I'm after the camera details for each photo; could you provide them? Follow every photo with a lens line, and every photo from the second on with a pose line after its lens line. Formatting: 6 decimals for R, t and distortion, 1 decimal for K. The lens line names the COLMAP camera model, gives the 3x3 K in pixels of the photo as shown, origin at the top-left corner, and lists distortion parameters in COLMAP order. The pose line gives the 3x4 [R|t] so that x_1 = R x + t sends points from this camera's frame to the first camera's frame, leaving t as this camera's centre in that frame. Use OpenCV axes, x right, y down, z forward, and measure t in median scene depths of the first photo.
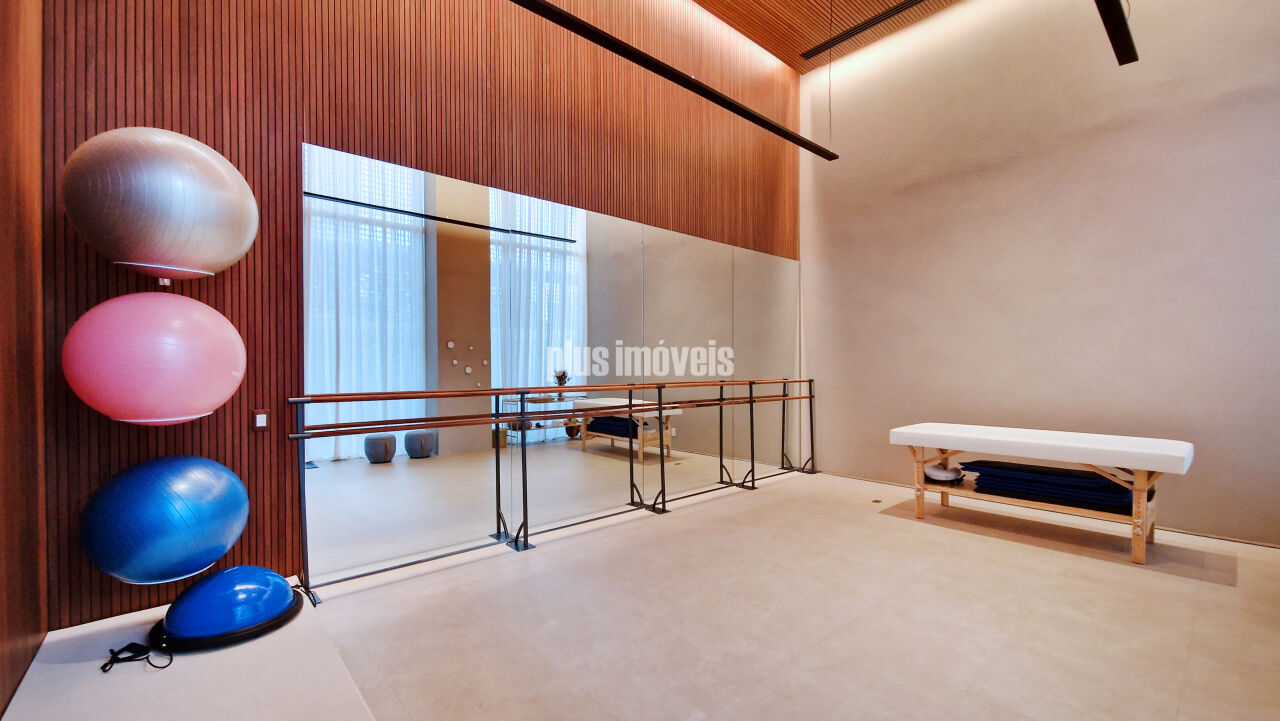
lens RADIAL K [[523.1, 0, 644.7], [0, 523.1, 366.3], [0, 0, 1]] dist [-0.000980, 0.000273]
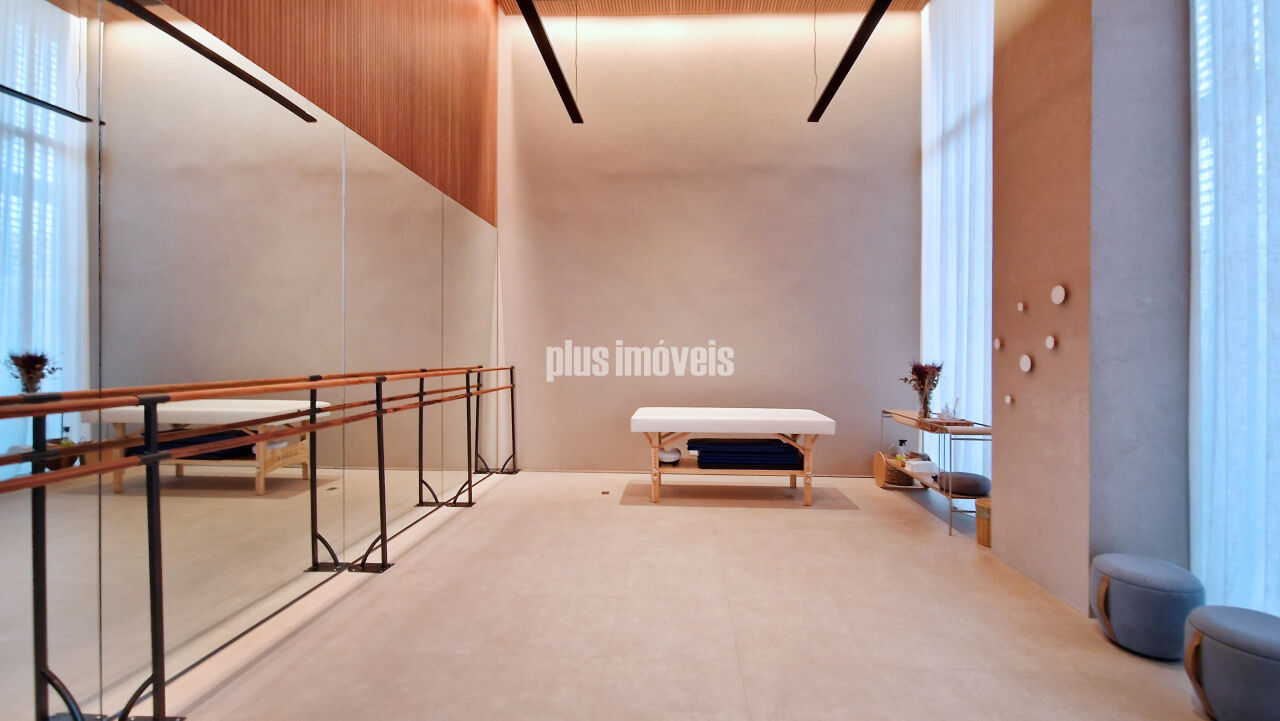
lens RADIAL K [[523.1, 0, 644.6], [0, 523.1, 361.0], [0, 0, 1]] dist [-0.000980, 0.000273]
pose [[0.683979, 0.002123, 0.729499, -0.209067], [-0.014227, 0.999844, 0.010430, 0.003702], [-0.729363, -0.017513, 0.683903, 0.285138]]
